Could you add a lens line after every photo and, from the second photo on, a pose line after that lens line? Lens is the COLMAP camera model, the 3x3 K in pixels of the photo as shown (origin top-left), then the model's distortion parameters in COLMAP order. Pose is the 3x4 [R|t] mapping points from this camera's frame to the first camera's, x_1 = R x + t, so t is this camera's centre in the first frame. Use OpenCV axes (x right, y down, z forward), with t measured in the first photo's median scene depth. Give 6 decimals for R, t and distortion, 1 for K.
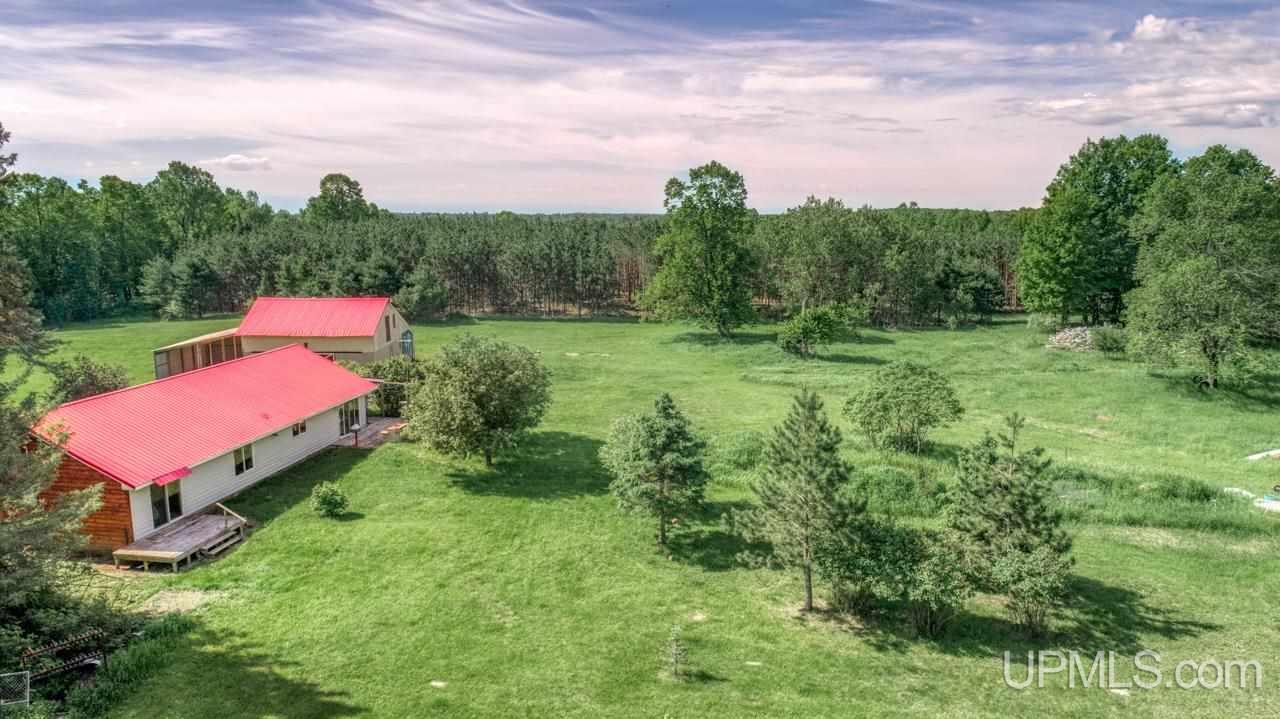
lens RADIAL K [[865.2, 0, 640.0], [0, 865.2, 359.5], [0, 0, 1]] dist [-0.004933, 0.000275]
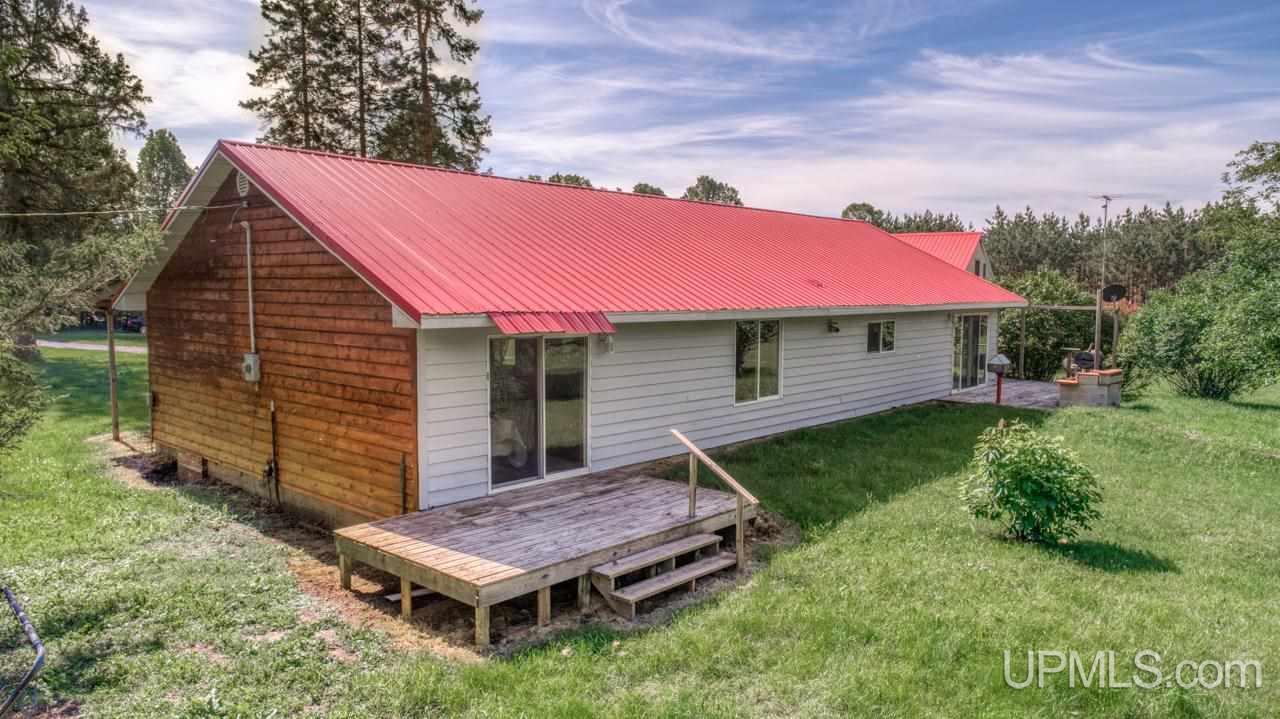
lens RADIAL K [[865.2, 0, 640.0], [0, 865.2, 359.5], [0, 0, 1]] dist [-0.004933, 0.000275]
pose [[0.846667, 0.048143, -0.529942, -0.345465], [-0.092805, 0.993995, -0.057970, 0.161852], [0.523969, 0.098262, 0.846050, 0.746444]]
